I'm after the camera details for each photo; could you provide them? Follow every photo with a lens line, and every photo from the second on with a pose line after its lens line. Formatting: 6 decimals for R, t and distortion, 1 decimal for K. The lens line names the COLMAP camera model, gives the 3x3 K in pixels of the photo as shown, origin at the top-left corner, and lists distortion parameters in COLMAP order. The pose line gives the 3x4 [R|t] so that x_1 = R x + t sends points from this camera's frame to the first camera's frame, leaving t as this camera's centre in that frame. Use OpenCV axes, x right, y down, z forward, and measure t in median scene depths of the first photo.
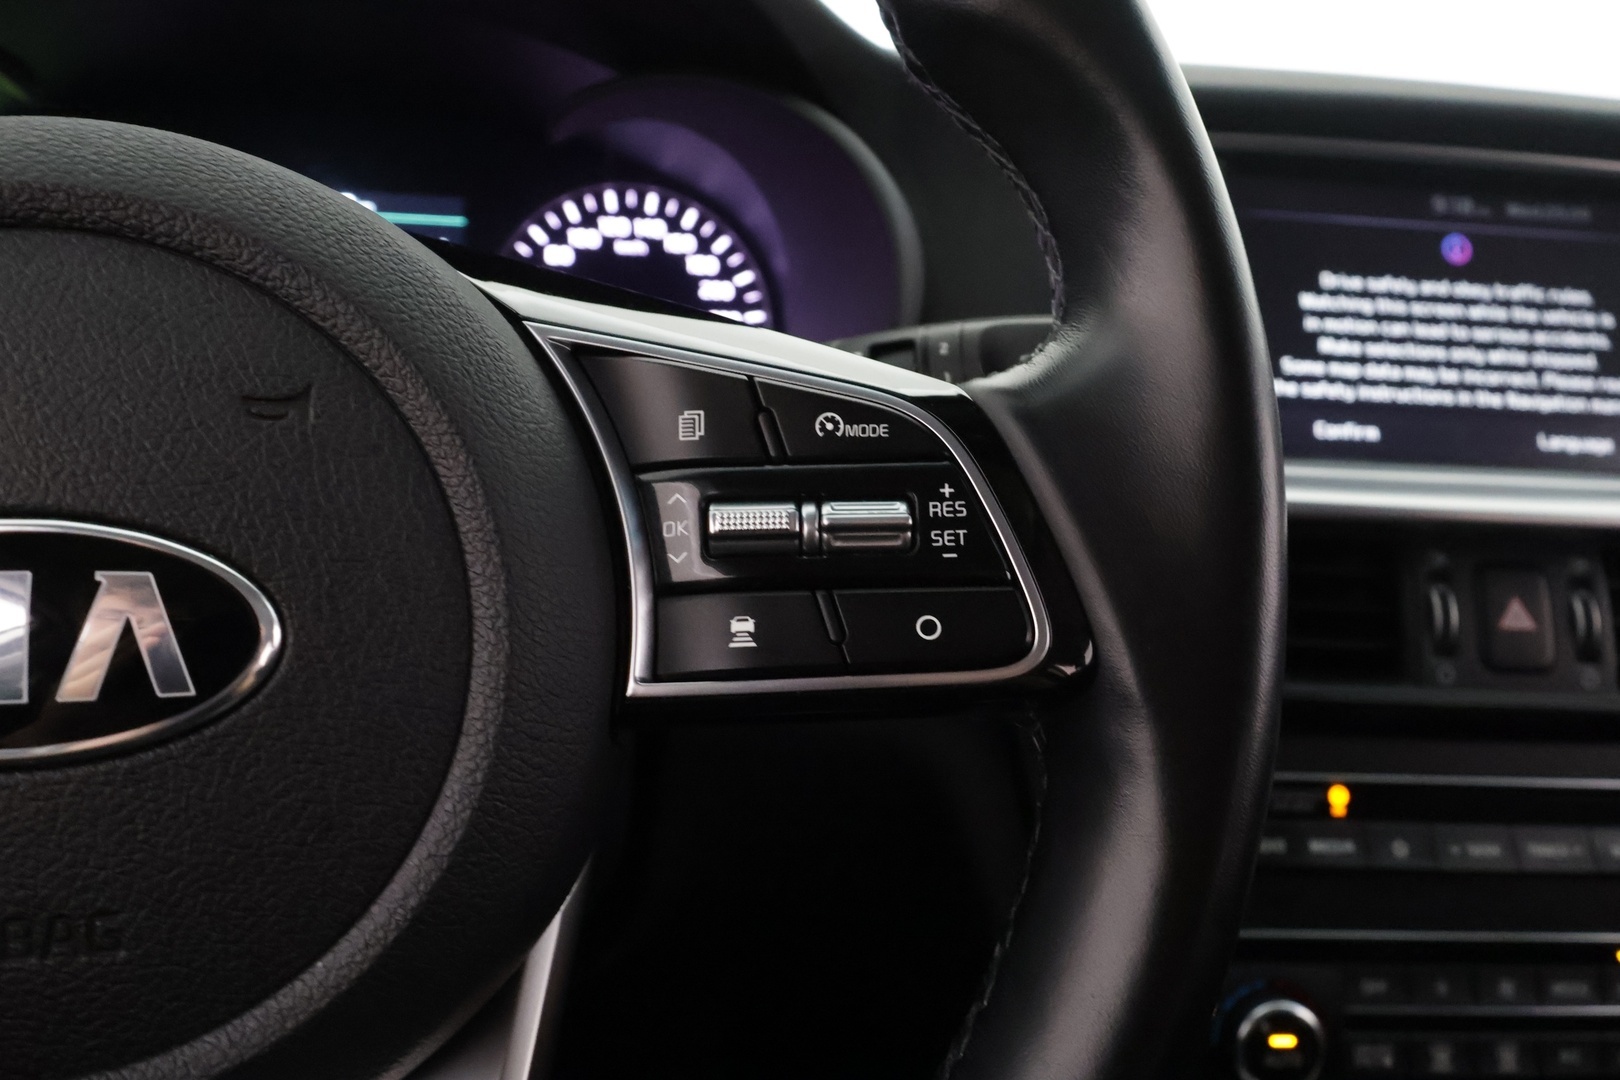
lens RADIAL K [[1288.8, 0, 811.0], [0, 1288.8, 573.7], [0, 0, 1]] dist [-0.000983, 0.018242]
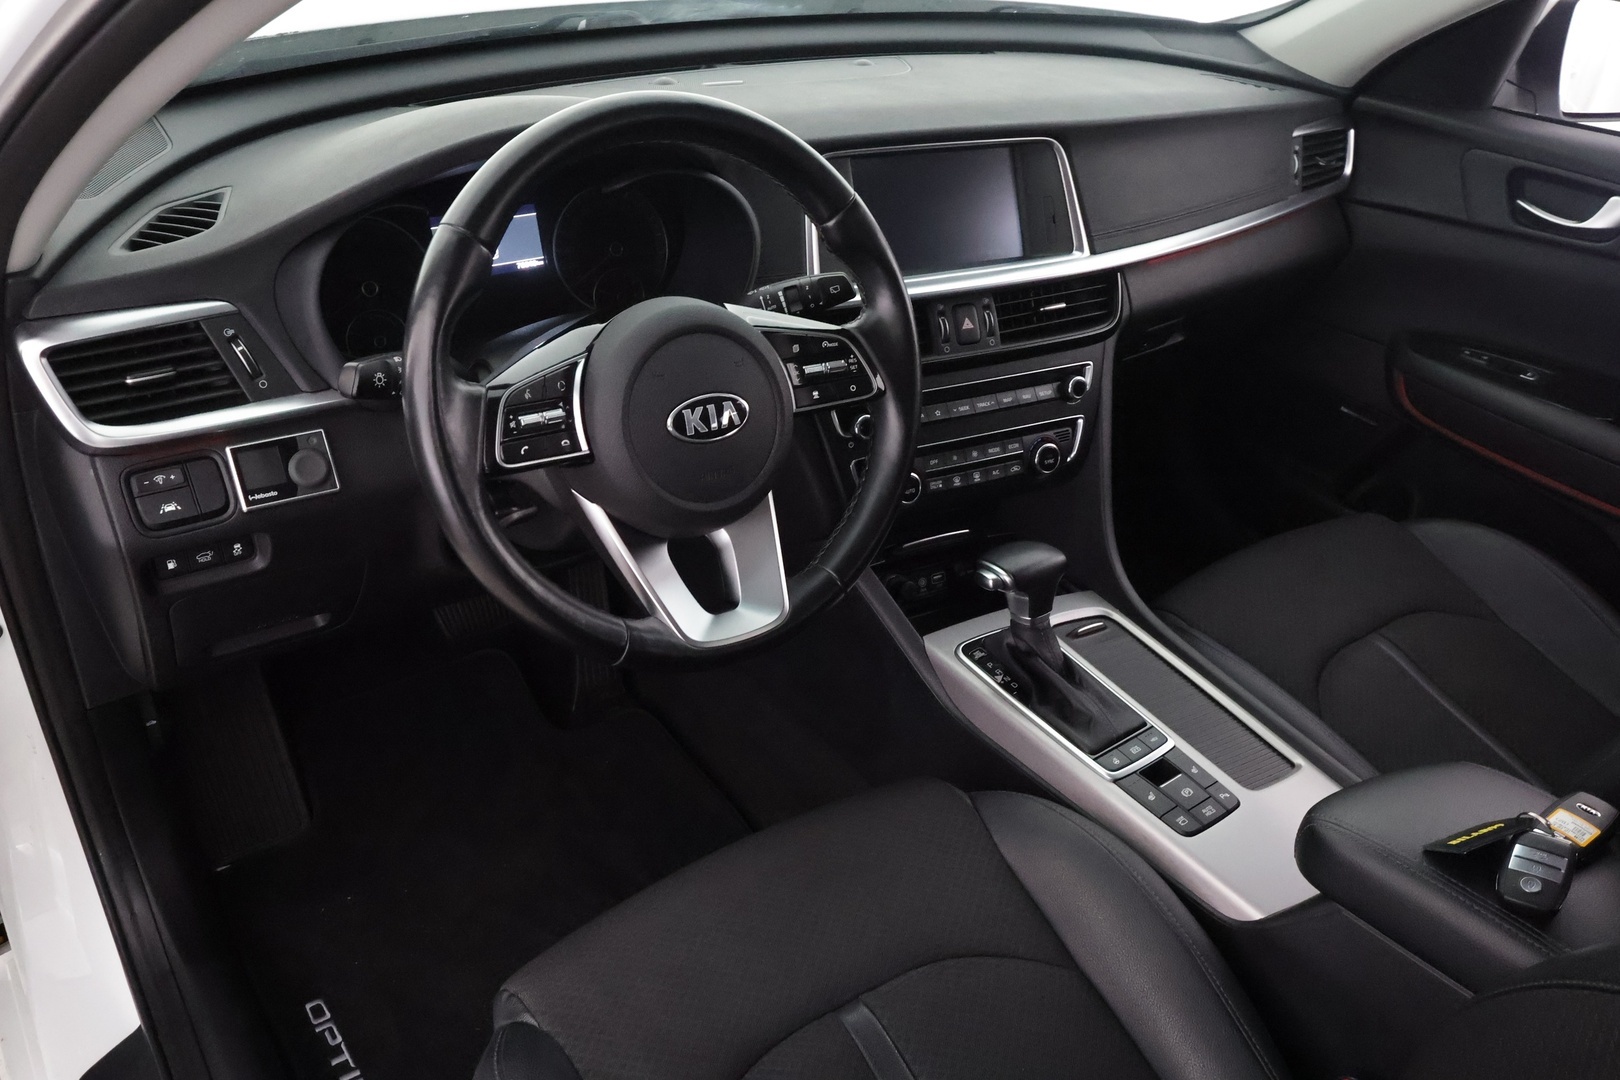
lens RADIAL K [[1288.8, 0, 815.8], [0, 1288.8, 548.4], [0, 0, 1]] dist [-0.000983, 0.018242]
pose [[0.922483, -0.208369, 0.324972, -0.774254], [0.116036, 0.952554, 0.281382, -0.331826], [-0.368185, -0.221862, 0.902894, -1.526509]]
